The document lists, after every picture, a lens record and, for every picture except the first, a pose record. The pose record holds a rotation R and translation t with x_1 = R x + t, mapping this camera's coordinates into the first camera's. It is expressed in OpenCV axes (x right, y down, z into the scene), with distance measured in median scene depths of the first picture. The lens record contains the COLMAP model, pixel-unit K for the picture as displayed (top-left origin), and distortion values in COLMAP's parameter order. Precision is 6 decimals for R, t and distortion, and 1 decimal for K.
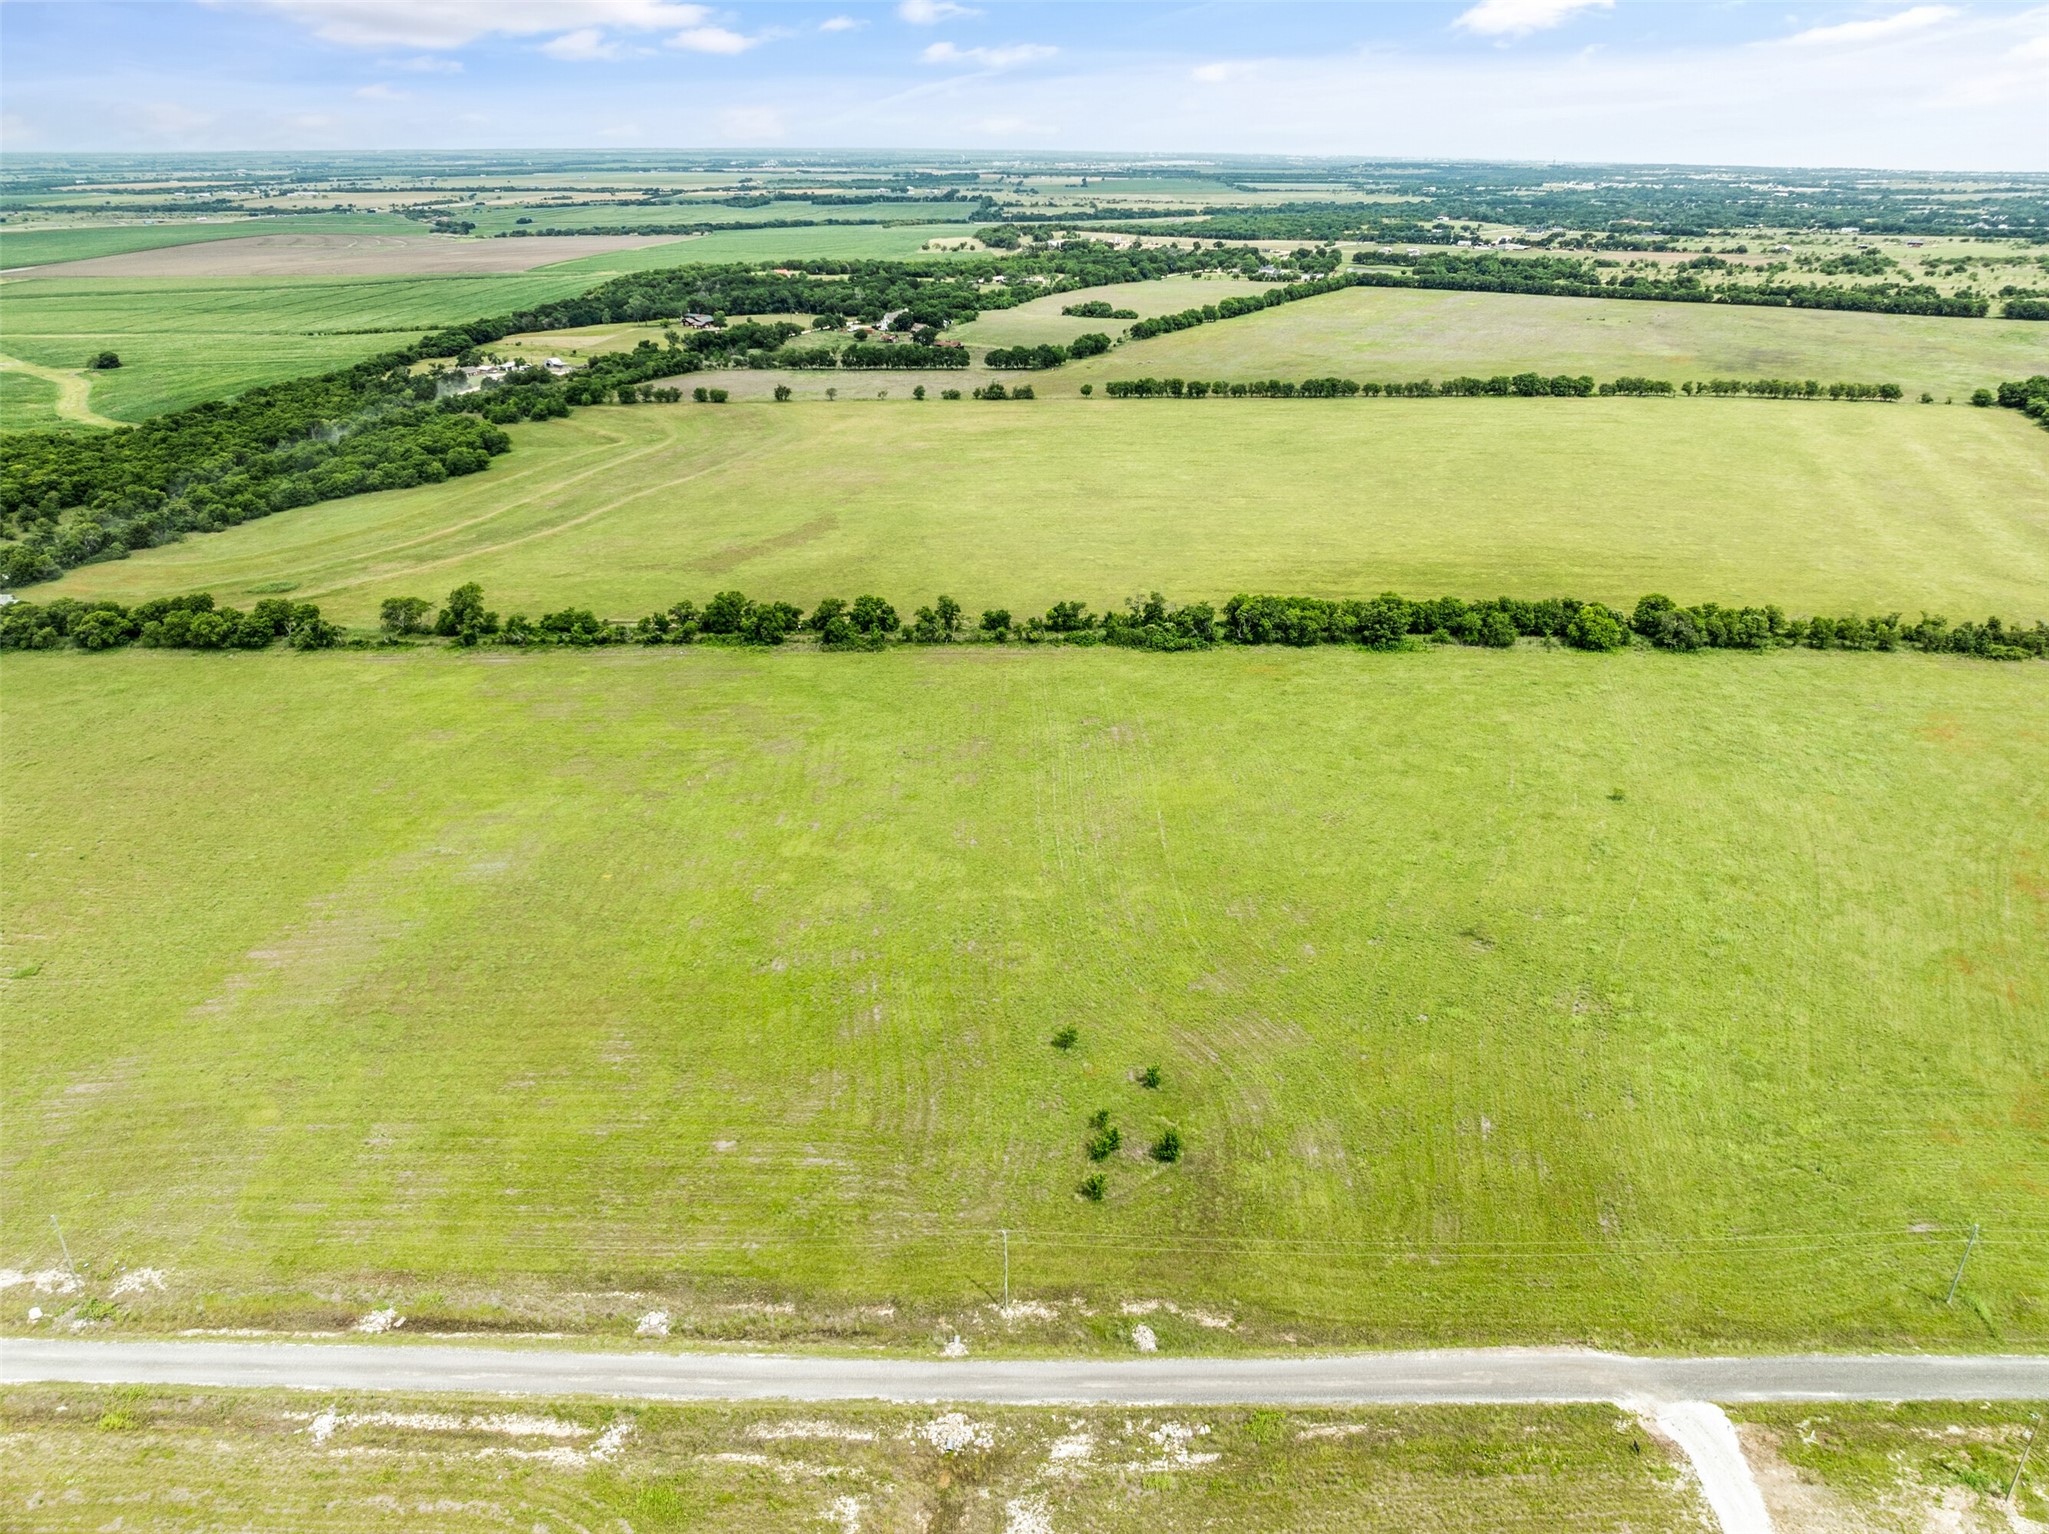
lens RADIAL K [[1468.0, 0, 1026.8], [0, 1468.0, 692.5], [0, 0, 1]] dist [-0.047909, 0.021606]
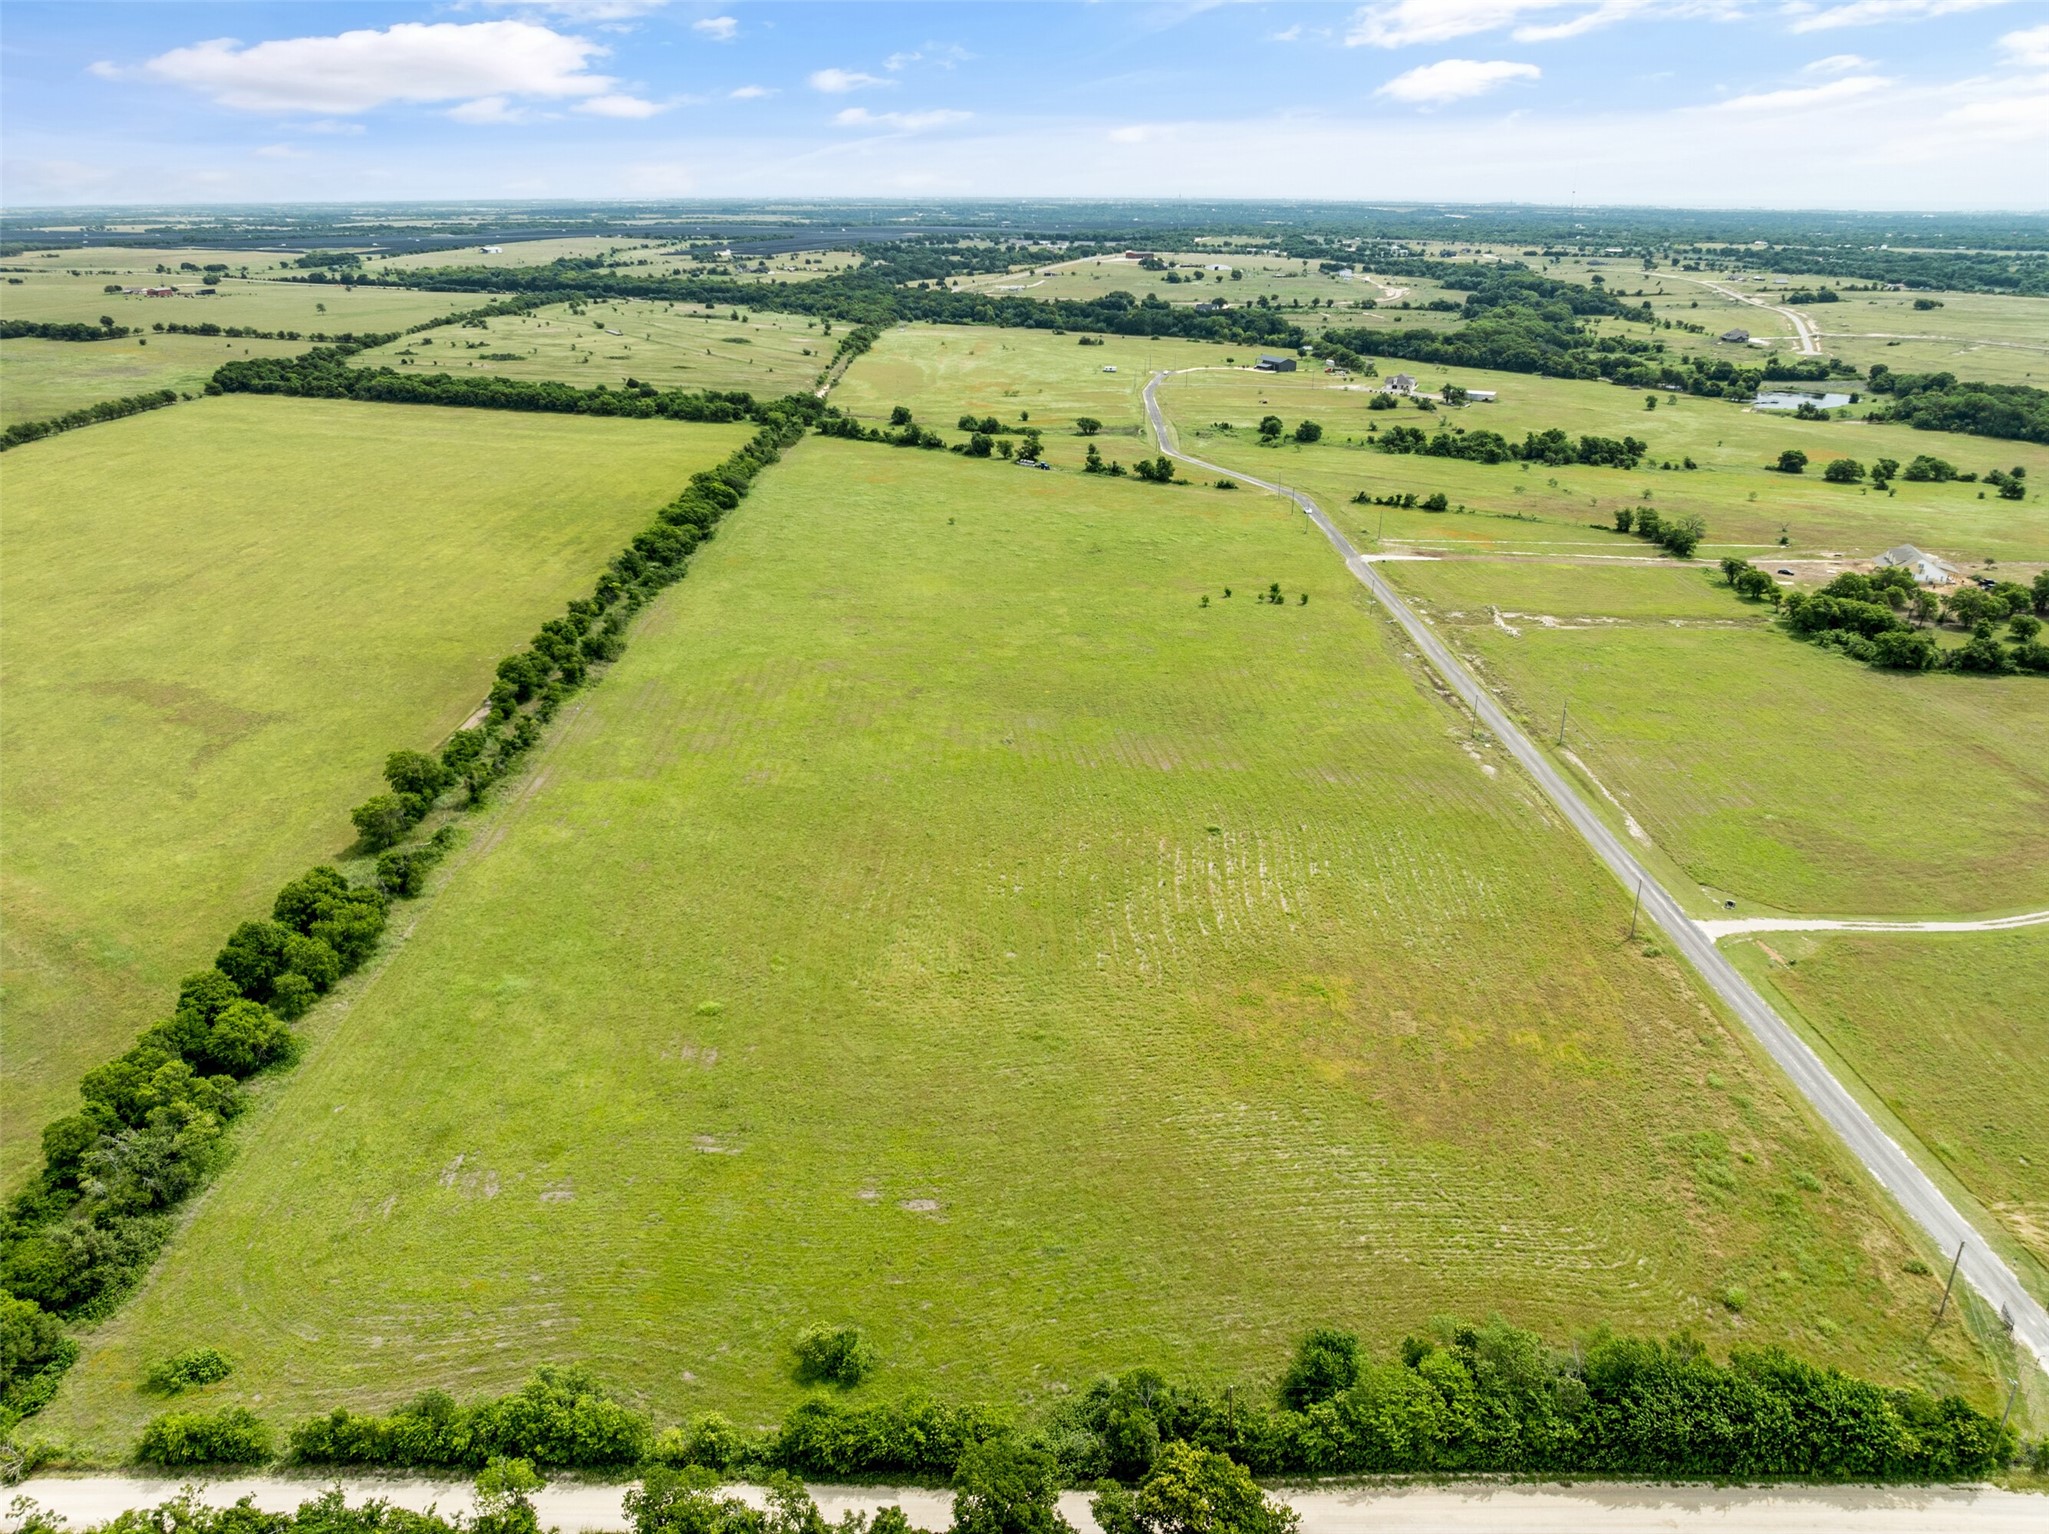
lens RADIAL K [[1438.3, 0, 1038.9], [0, 1438.3, 792.2], [0, 0, 1]] dist [-0.025666, -0.006339]
pose [[-0.019671, -0.401085, 0.915830, -2.607545], [0.353787, 0.853949, 0.381584, -0.539347], [-0.935119, 0.331515, 0.125101, 1.364930]]
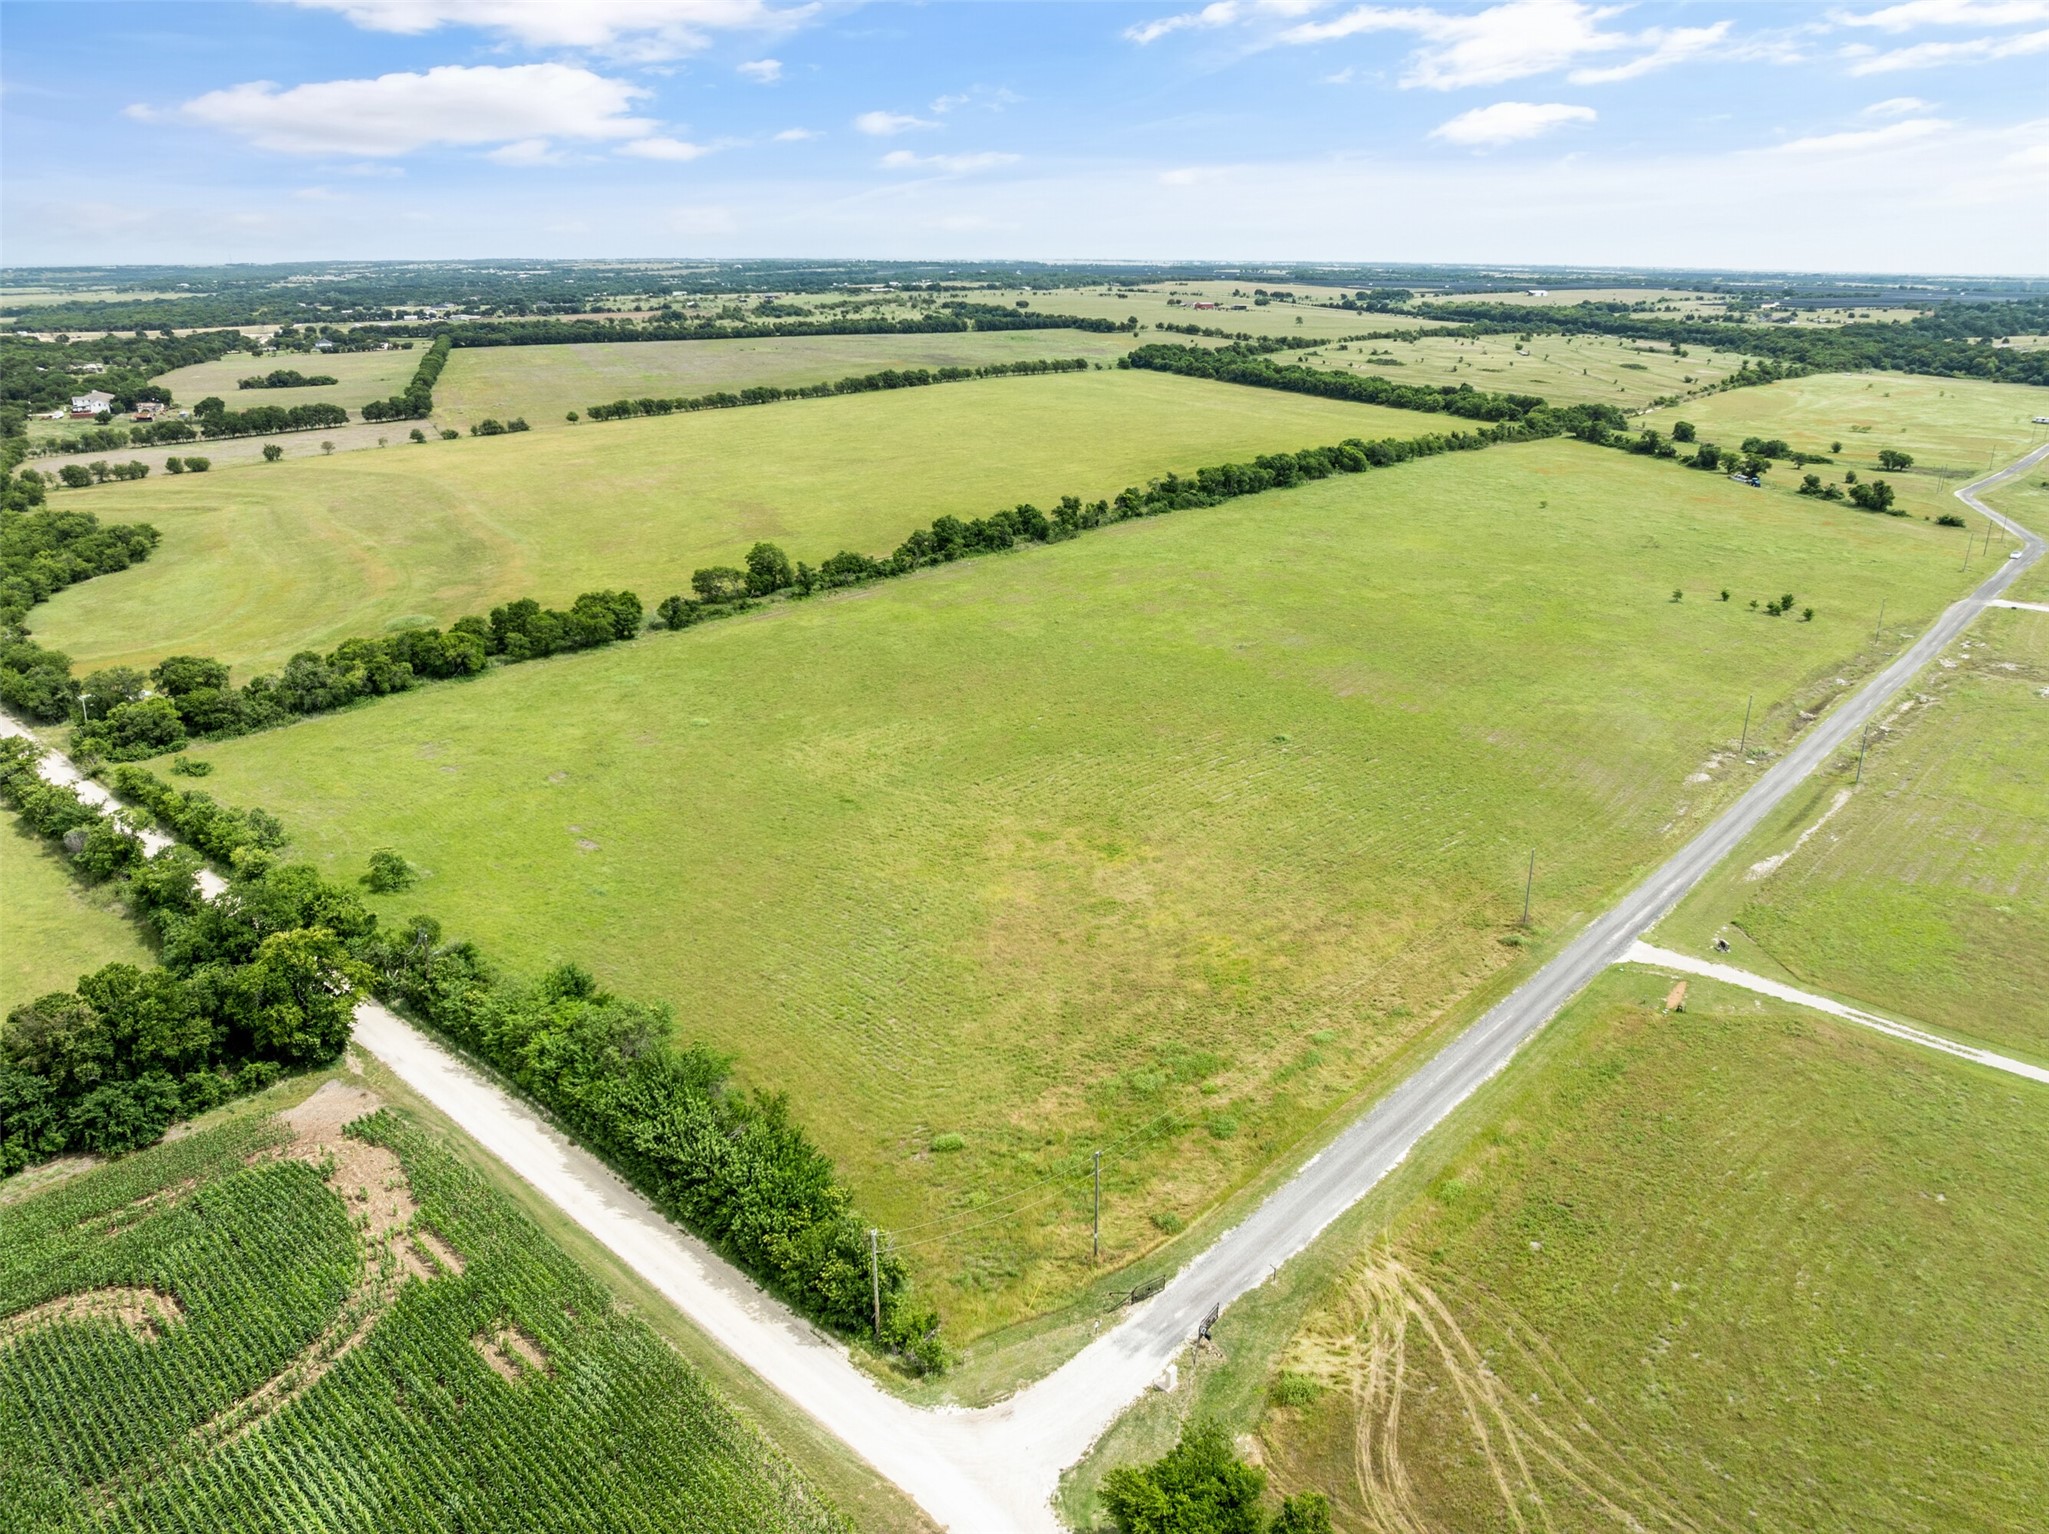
lens RADIAL K [[1468.0, 0, 1026.8], [0, 1468.0, 692.5], [0, 0, 1]] dist [-0.047909, 0.021606]
pose [[0.662014, -0.223874, 0.715275, -2.373891], [0.268170, 0.961920, 0.052869, 0.049285], [-0.699873, 0.156815, 0.696840, 0.411326]]
